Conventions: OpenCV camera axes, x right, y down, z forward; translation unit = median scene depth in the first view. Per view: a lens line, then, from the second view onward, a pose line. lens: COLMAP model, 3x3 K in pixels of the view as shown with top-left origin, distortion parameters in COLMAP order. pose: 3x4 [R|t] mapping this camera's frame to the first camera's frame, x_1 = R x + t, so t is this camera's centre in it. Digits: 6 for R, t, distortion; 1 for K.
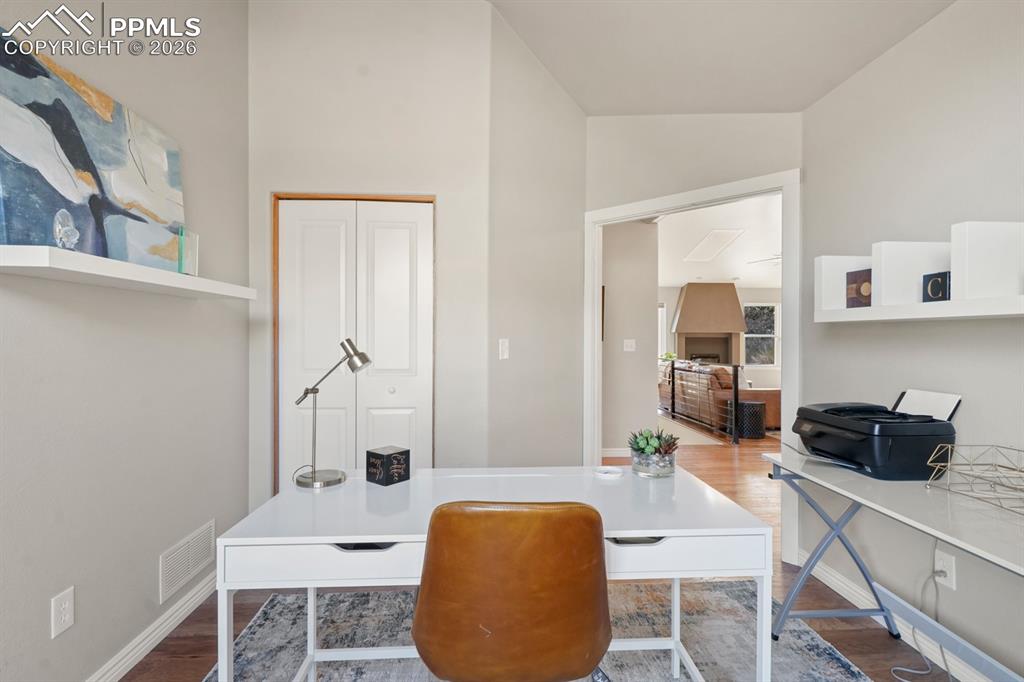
lens RADIAL K [[490.2, 0, 512.0], [0, 490.2, 341.0], [0, 0, 1]] dist [0.001718, -0.000474]
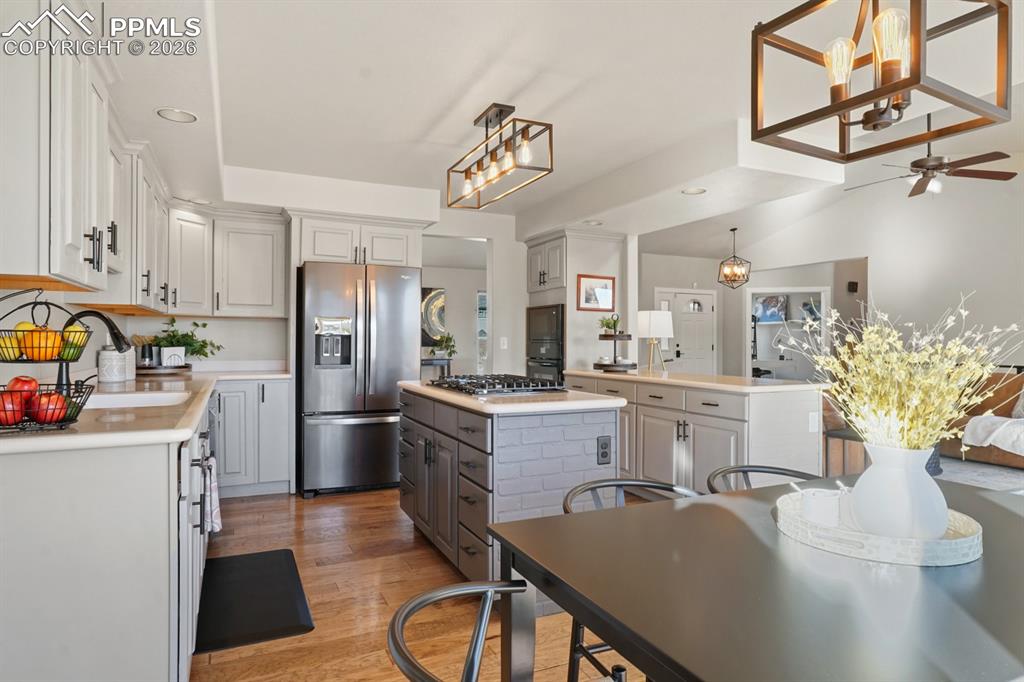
lens RADIAL K [[604.7, 0, 512.0], [0, 604.7, 341.0], [0, 0, 1]] dist [-0.002890, 0.000148]
pose [[-0.931279, -0.000079, -0.364307, 5.888779], [-0.000640, 0.999999, 0.001420, 0.012925], [0.364306, 0.001555, -0.931278, 6.986448]]
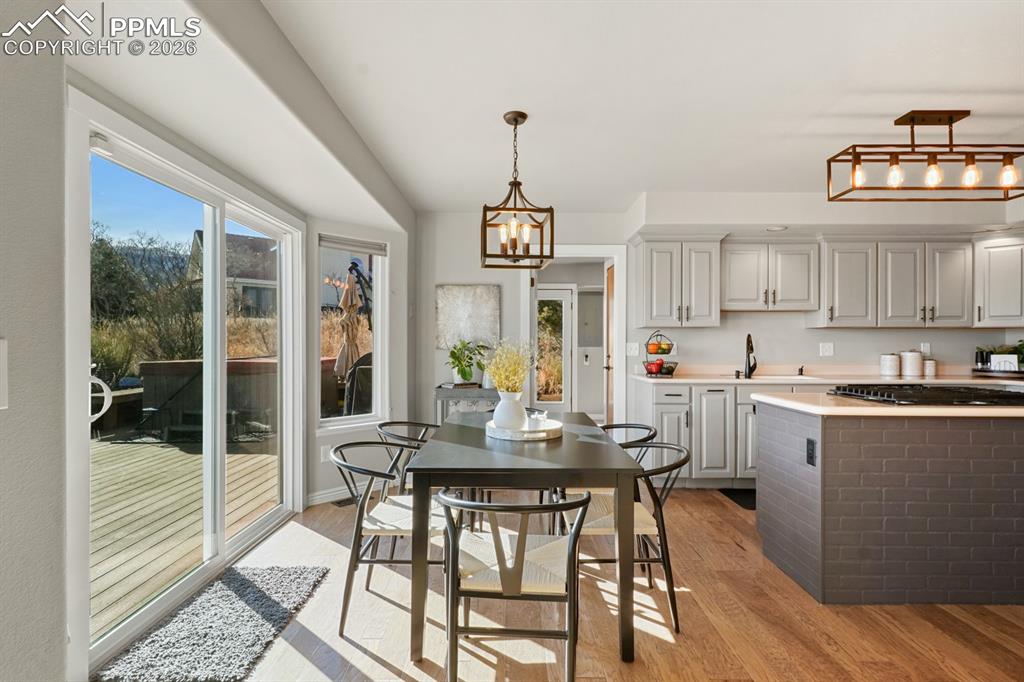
lens RADIAL K [[490.2, 0, 512.0], [0, 490.2, 341.0], [0, 0, 1]] dist [0.001718, -0.000474]
pose [[0.062584, 0.005339, 0.998025, 3.554755], [-0.004372, 0.999978, -0.005075, -0.001722], [-0.998030, -0.004046, 0.062606, 6.331255]]
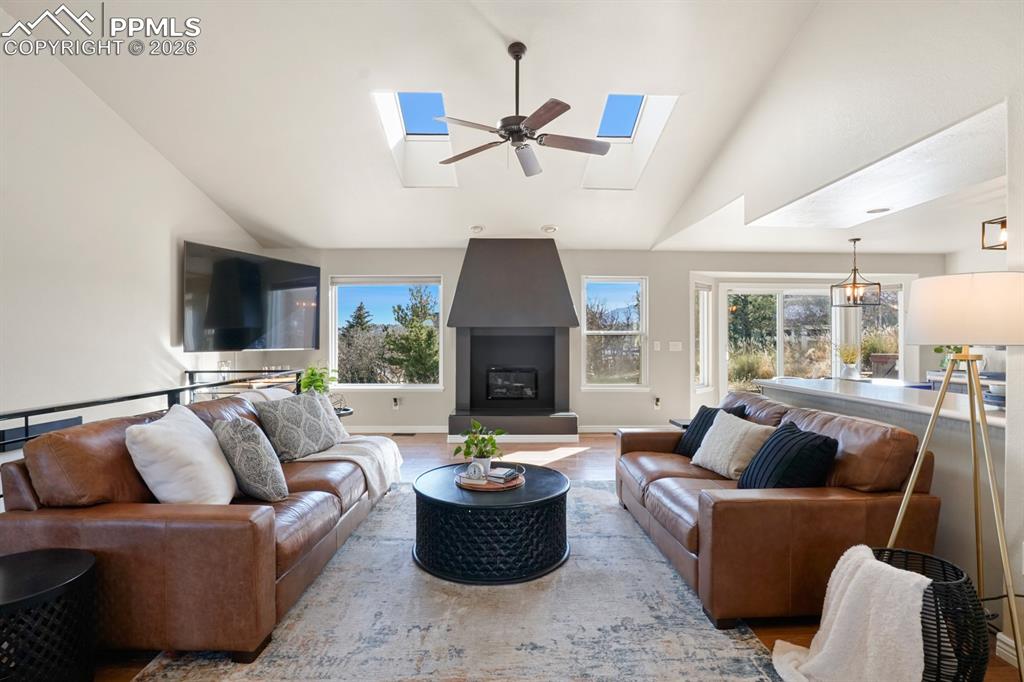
lens RADIAL K [[497.8, 0, 512.0], [0, 497.8, 341.0], [0, 0, 1]] dist [-0.046629, 0.011267]
pose [[0.999257, 0.003426, -0.038377, 2.837902], [-0.003332, 0.999991, 0.002512, -0.012383], [0.038385, -0.002383, 0.999260, 2.857940]]
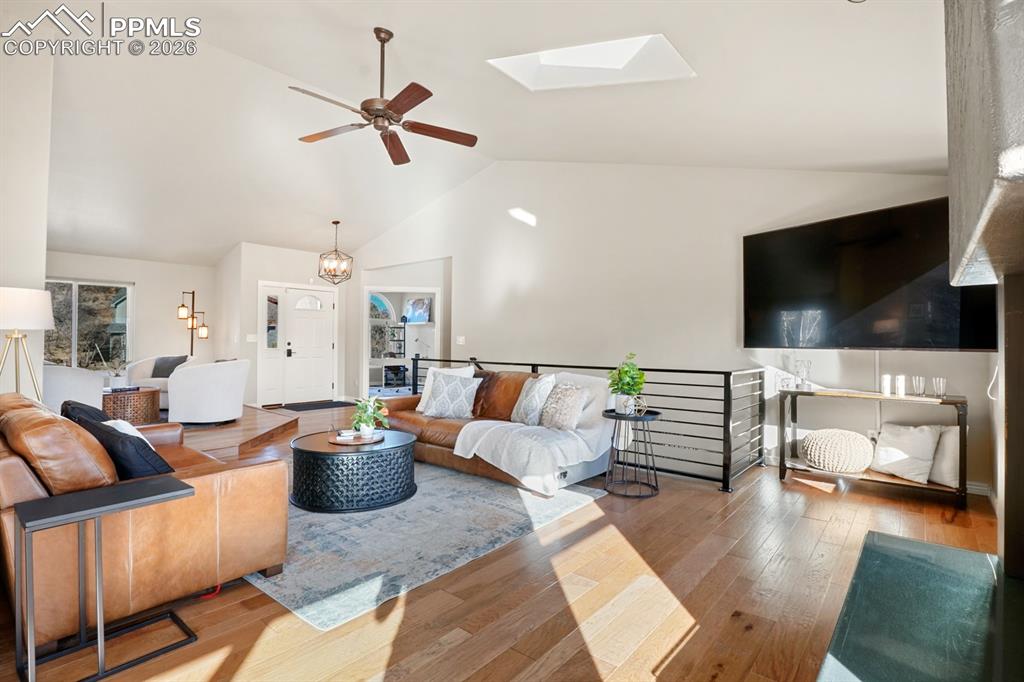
lens RADIAL K [[501.4, 0, 509.8], [0, 501.4, 328.7], [0, 0, 1]] dist [-0.037292, 0.000053]
pose [[-0.692604, -0.020713, -0.721020, 3.853720], [-0.003666, 0.999676, -0.025197, 0.035930], [0.721308, -0.014809, -0.692456, 6.641965]]
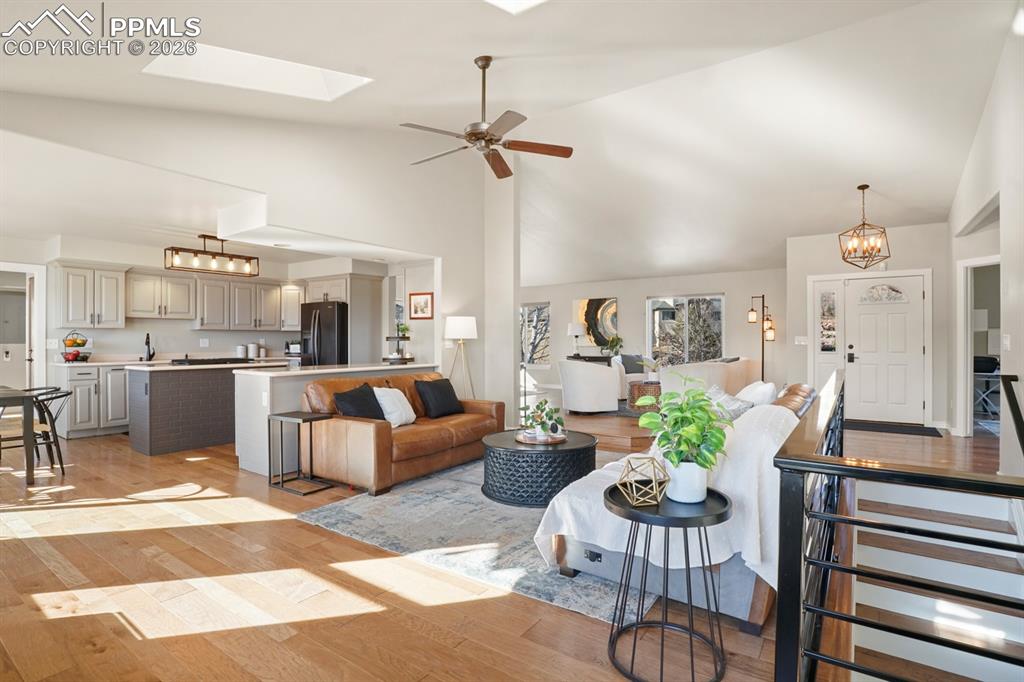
lens RADIAL K [[497.8, 0, 512.0], [0, 497.8, 341.0], [0, 0, 1]] dist [-0.046629, 0.011267]
pose [[-0.780819, 0.002865, 0.624751, 1.338103], [0.002406, 0.999996, -0.001579, 0.020761], [-0.624753, 0.000271, -0.780823, 6.496894]]
